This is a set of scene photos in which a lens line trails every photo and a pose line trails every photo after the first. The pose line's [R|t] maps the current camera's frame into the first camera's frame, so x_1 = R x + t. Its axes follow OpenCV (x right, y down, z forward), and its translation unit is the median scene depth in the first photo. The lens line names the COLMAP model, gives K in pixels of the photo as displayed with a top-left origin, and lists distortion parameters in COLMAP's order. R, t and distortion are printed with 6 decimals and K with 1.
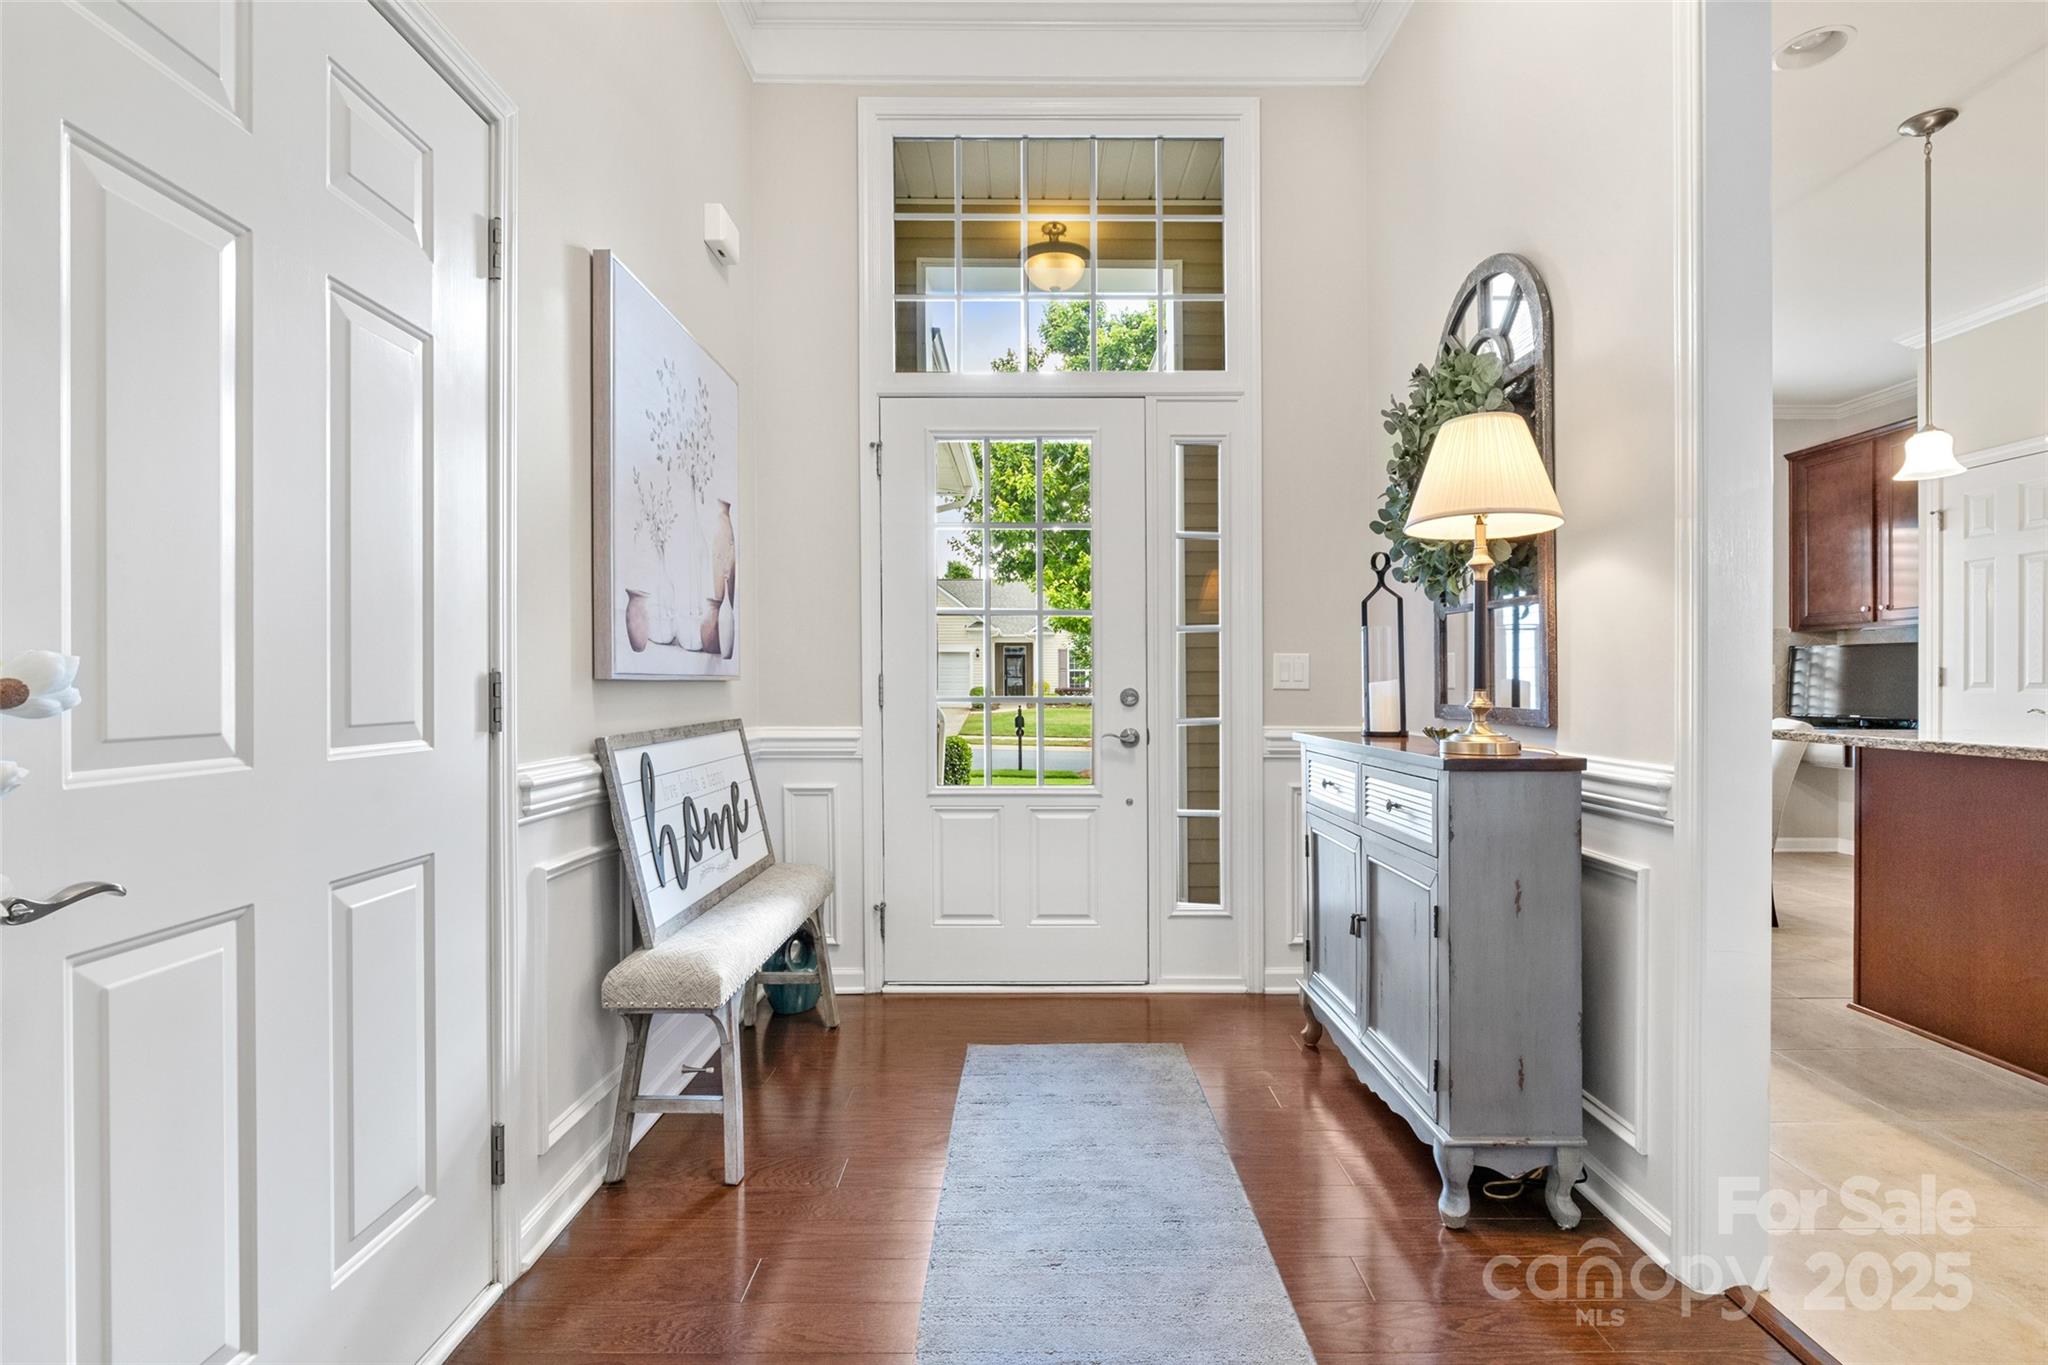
lens RADIAL K [[961.4, 0, 1018.5], [0, 961.4, 677.4], [0, 0, 1]] dist [-0.000257, 0.000331]
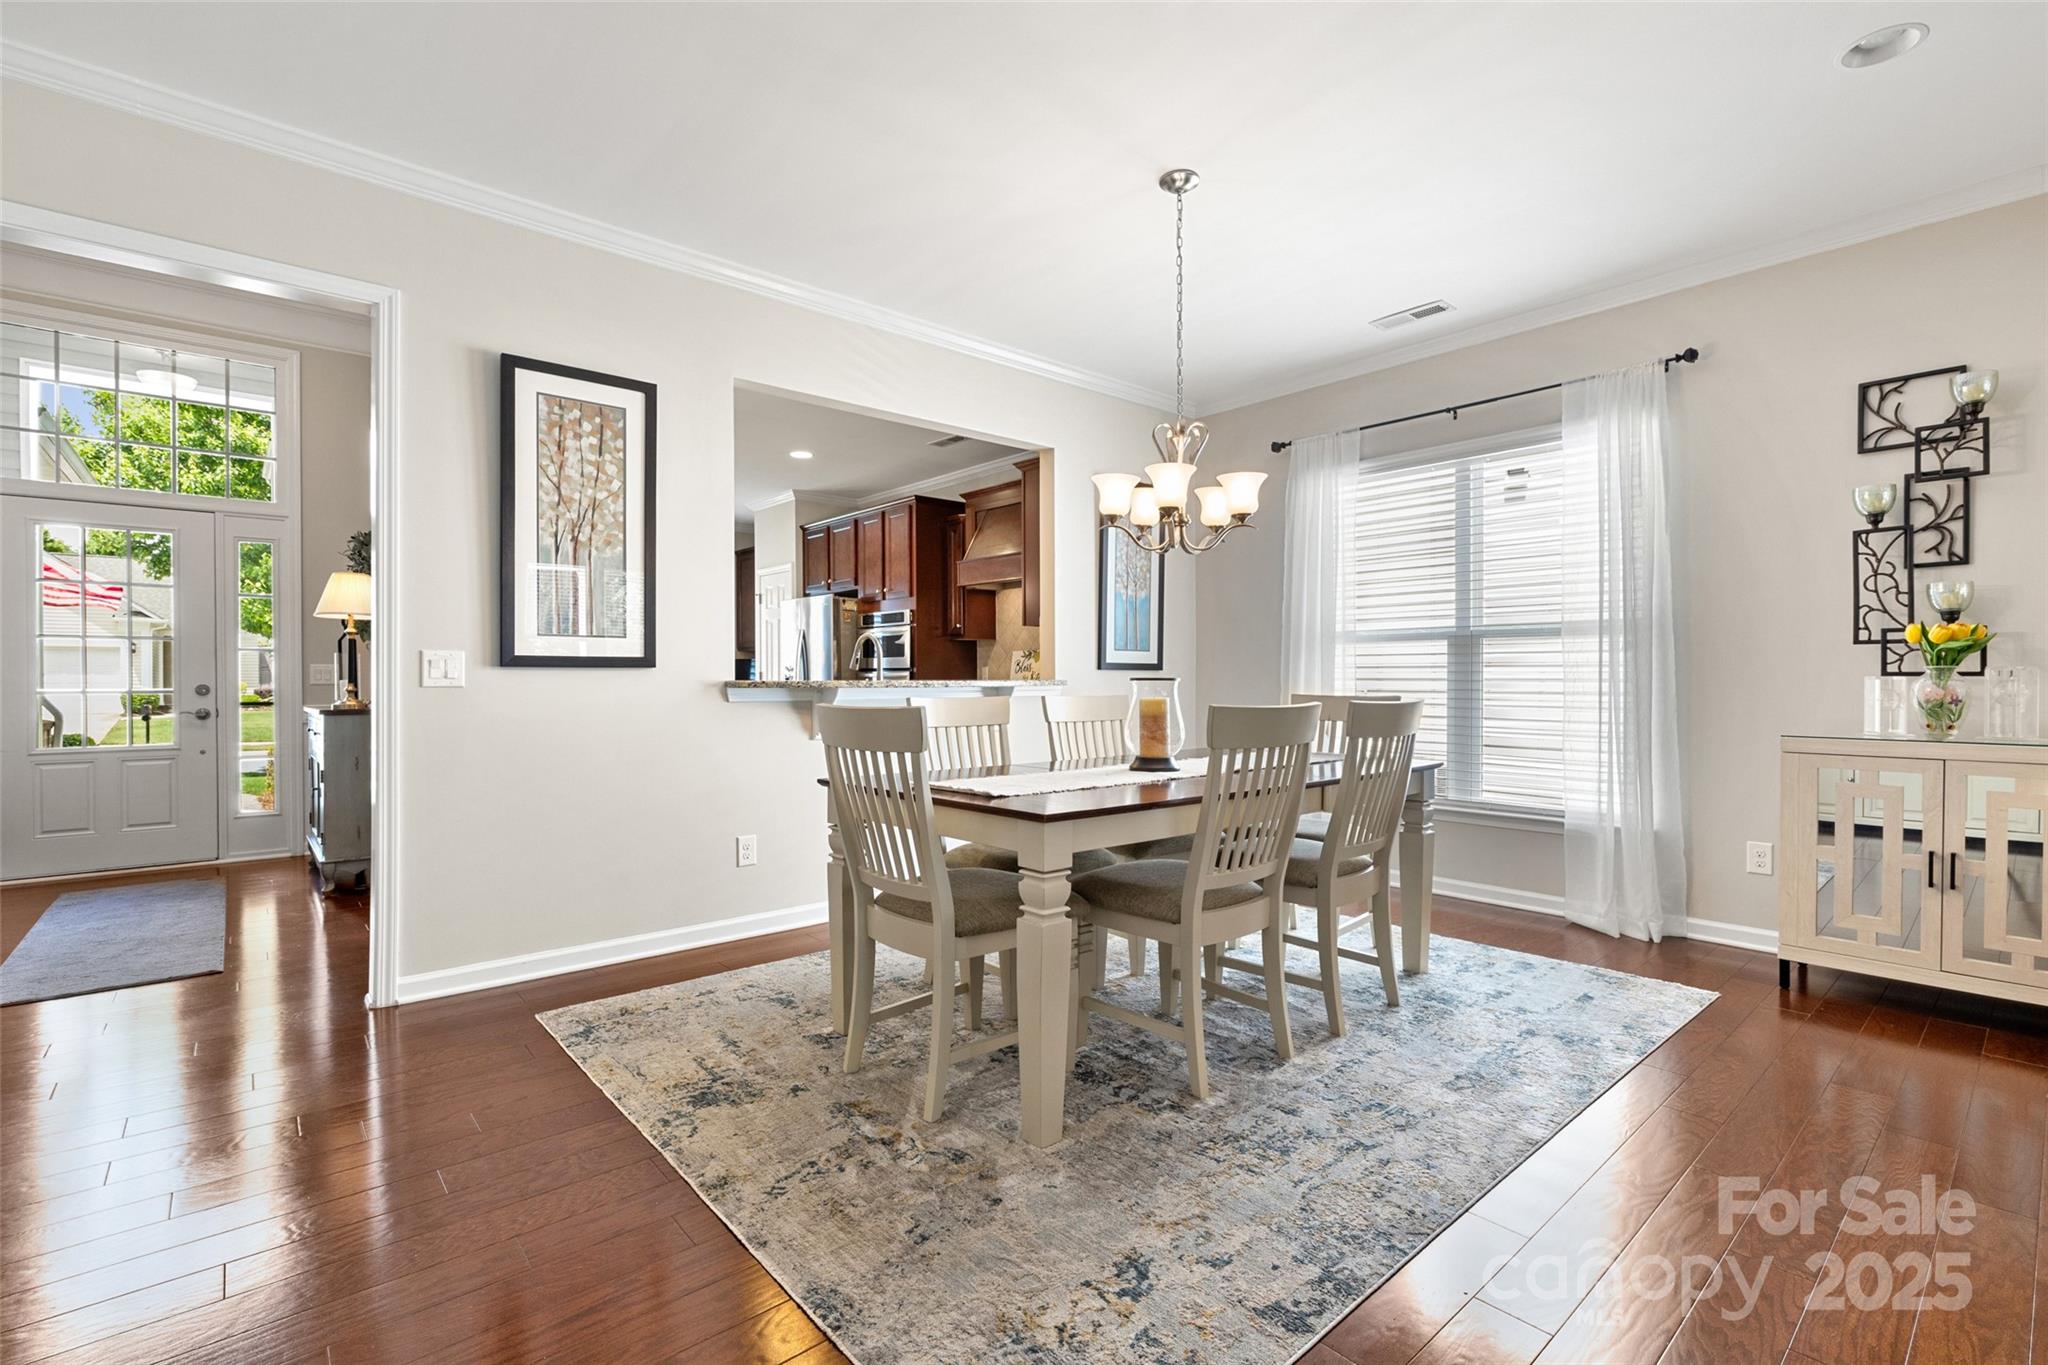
lens RADIAL K [[917.8, 0, 1017.9], [0, 917.8, 689.5], [0, 0, 1]] dist [-0.002408, 0.000107]
pose [[0.755310, -0.010089, 0.655290, 0.085917], [0.000973, 0.999898, 0.014273, -0.000606], [-0.655367, -0.010143, 0.755243, -0.676987]]
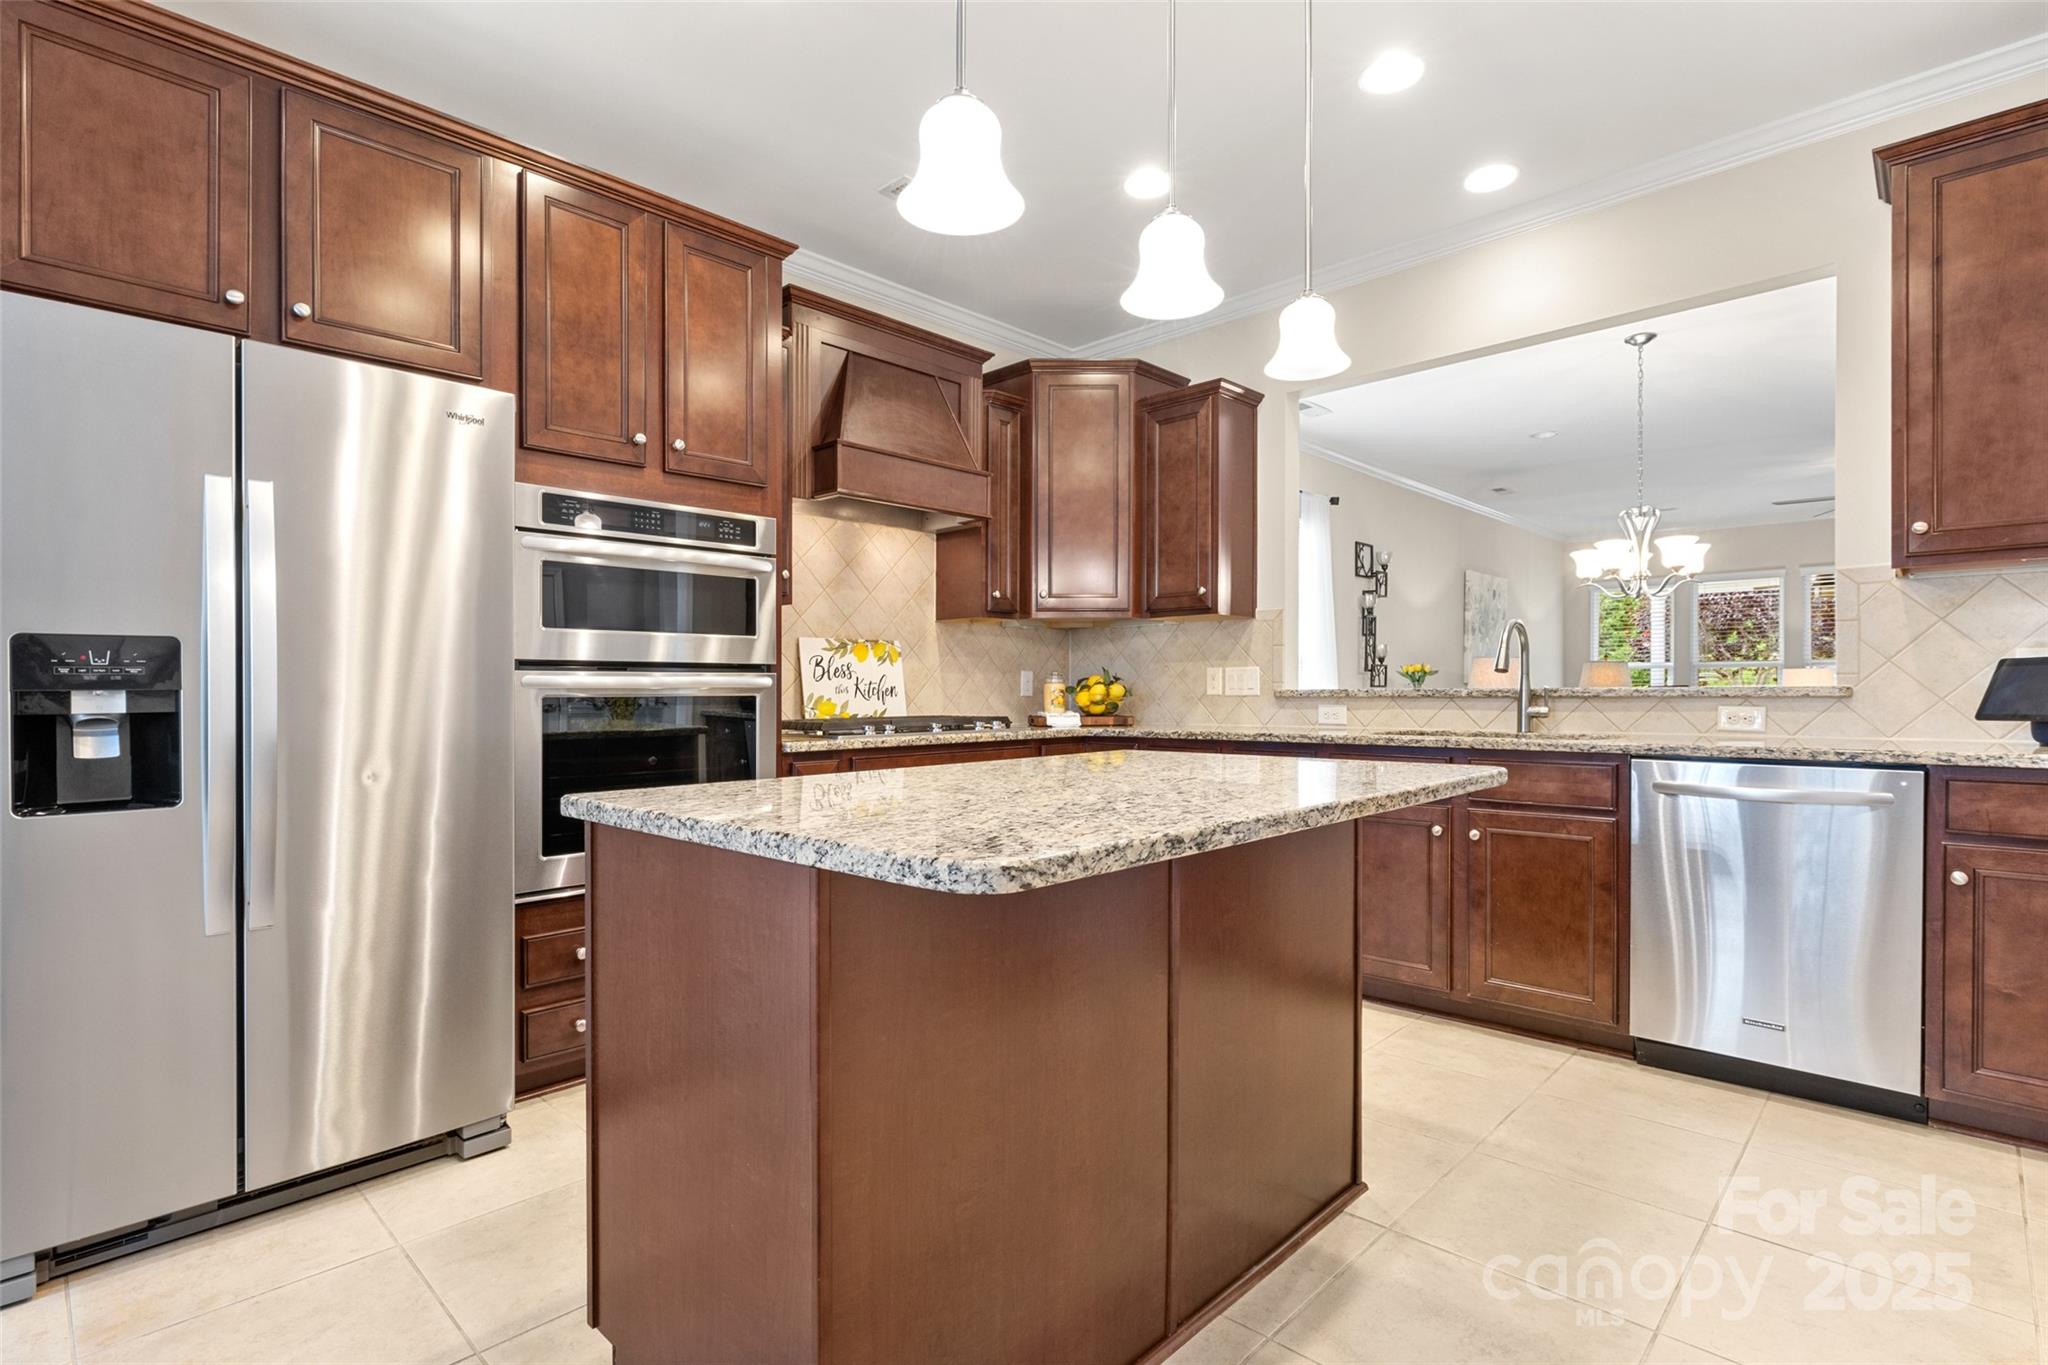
lens RADIAL K [[984.7, 0, 1025.9], [0, 984.7, 693.7], [0, 0, 1]] dist [0.000043, 0.000405]
pose [[-0.724256, -0.000977, 0.689530, 0.325863], [0.001925, 0.999992, 0.003438, 0.002162], [-0.689528, 0.003817, -0.724249, 0.686266]]
